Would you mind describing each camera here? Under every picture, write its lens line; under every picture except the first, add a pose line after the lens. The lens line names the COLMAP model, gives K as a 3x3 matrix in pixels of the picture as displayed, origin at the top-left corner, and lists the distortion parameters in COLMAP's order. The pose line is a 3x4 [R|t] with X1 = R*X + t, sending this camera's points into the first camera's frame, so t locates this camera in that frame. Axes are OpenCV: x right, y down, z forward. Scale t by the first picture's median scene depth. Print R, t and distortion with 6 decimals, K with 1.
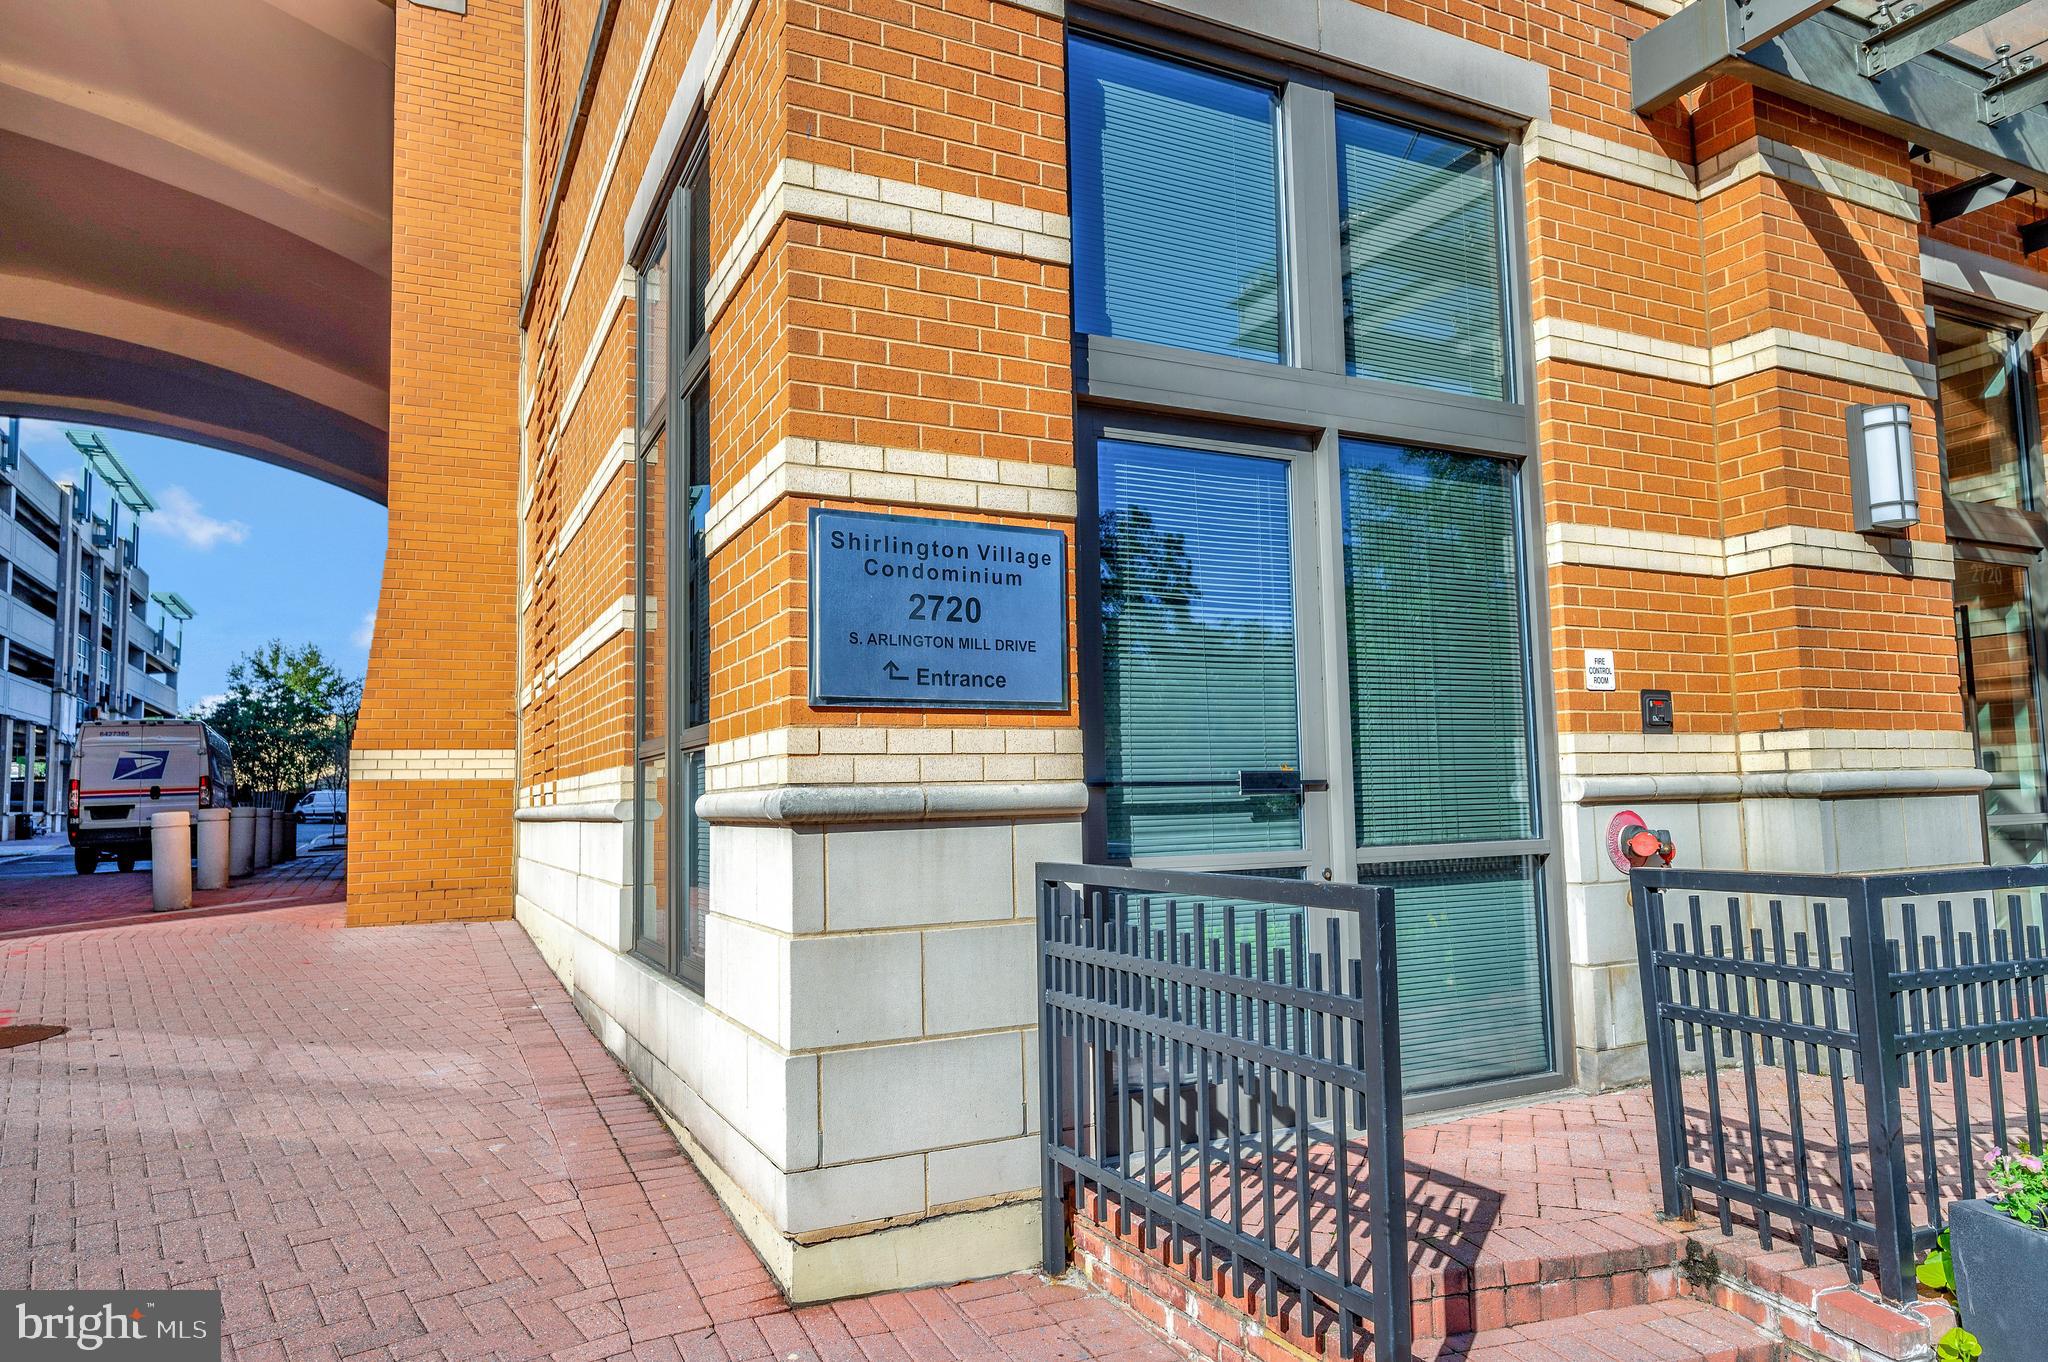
lens RADIAL K [[1275.4, 0, 1024.0], [0, 1275.4, 681.0], [0, 0, 1]] dist [-0.003996, -0.000741]
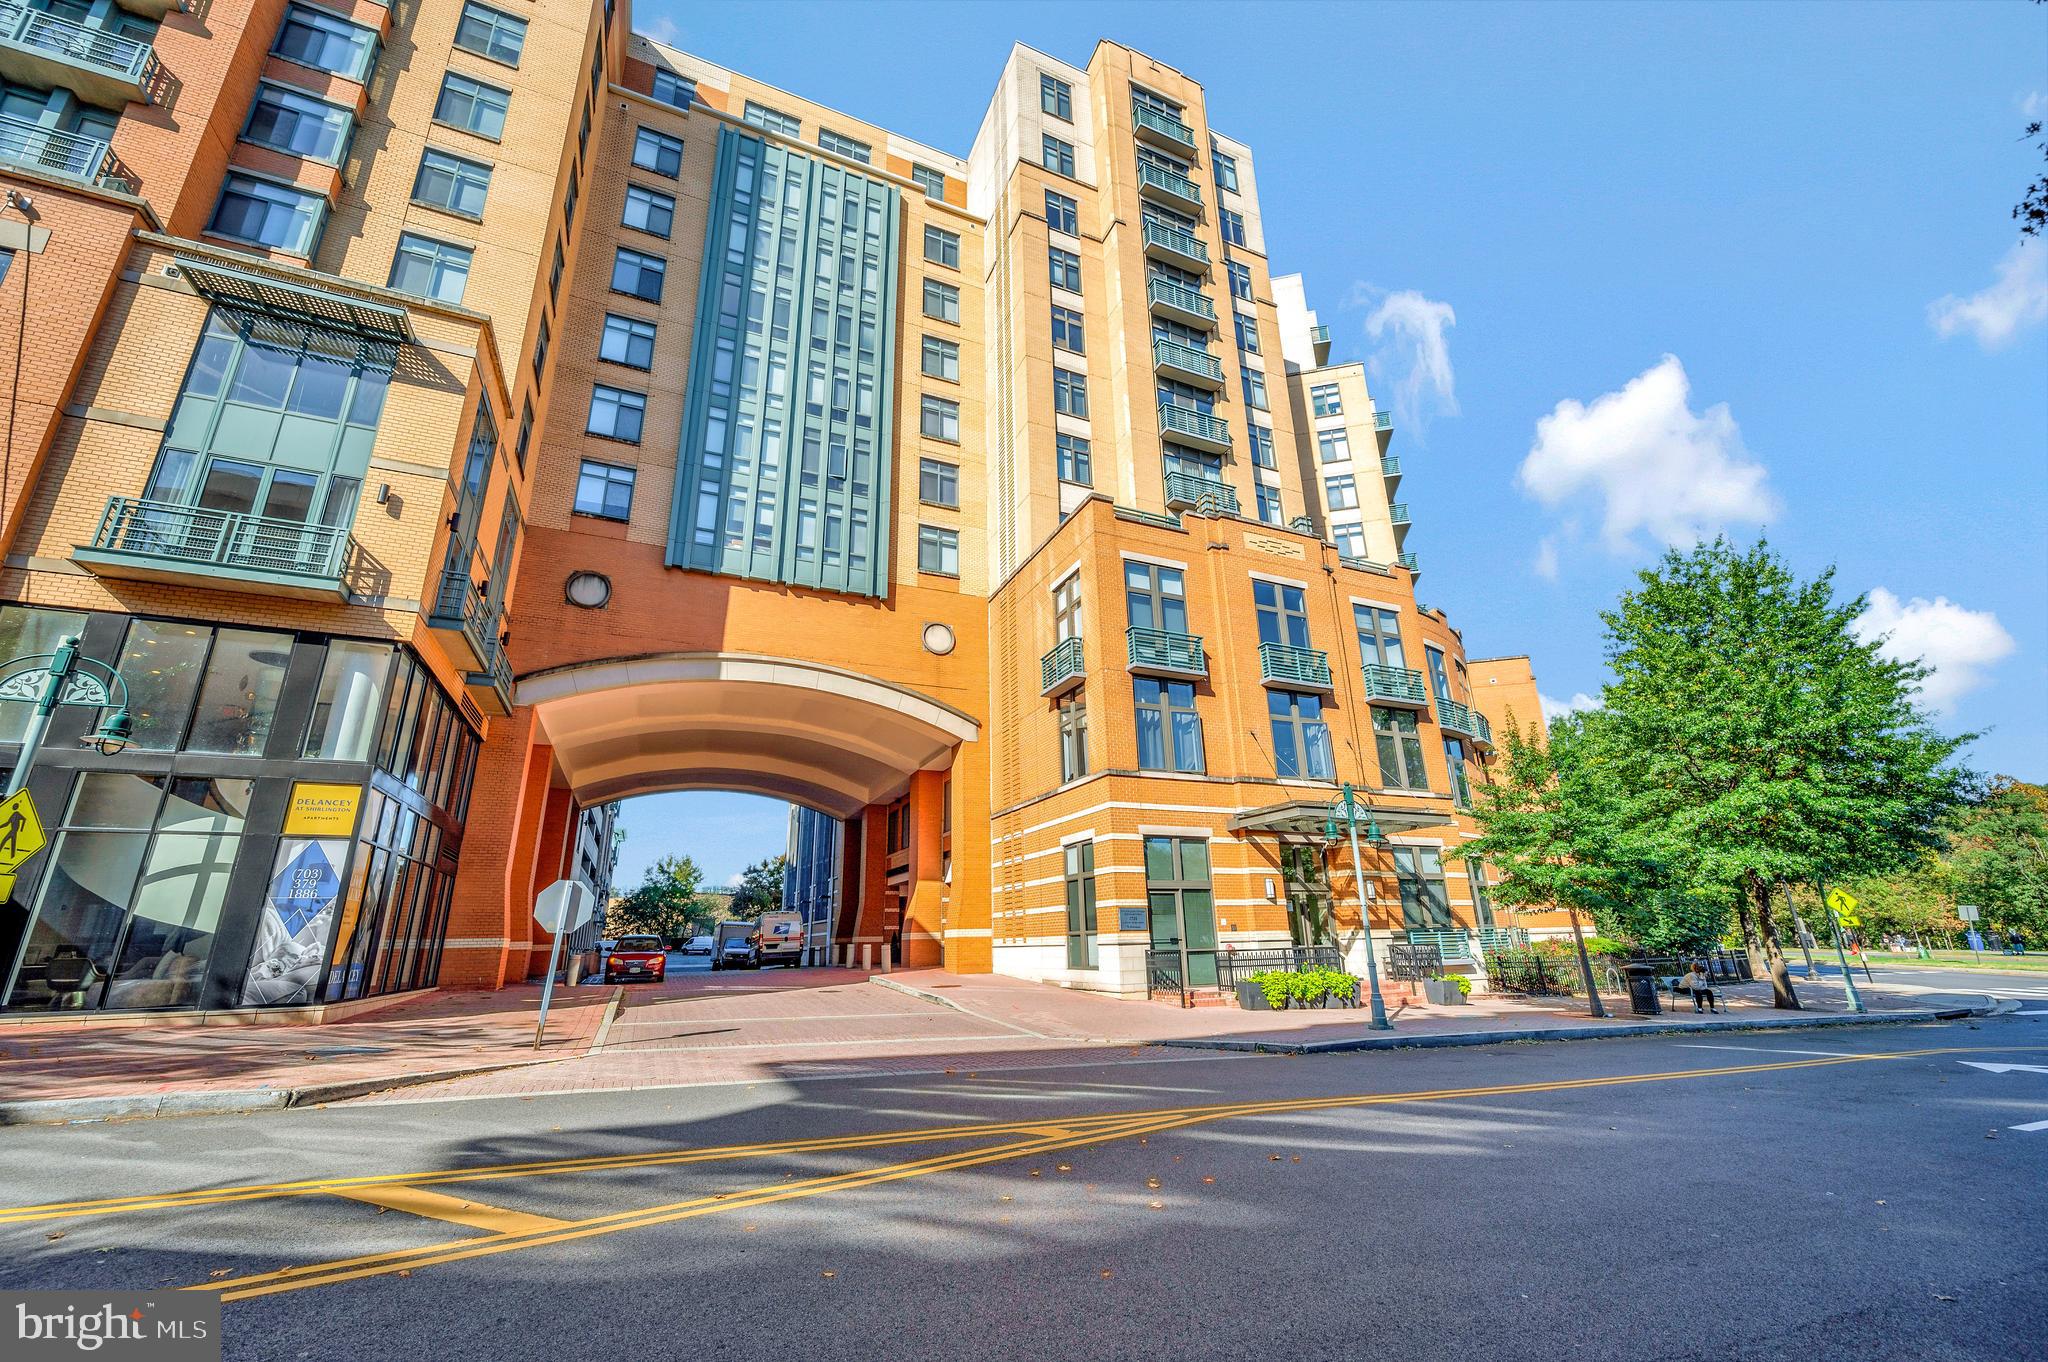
lens RADIAL K [[807.6, 0, 1024.0], [0, 807.6, 681.0], [0, 0, 1]] dist [0.000300, 0.000001]
pose [[0.999443, -0.007580, -0.032489, -0.478583], [0.000262, 0.975600, -0.219553, -0.331836], [0.033361, 0.219423, 0.975059, -3.667704]]
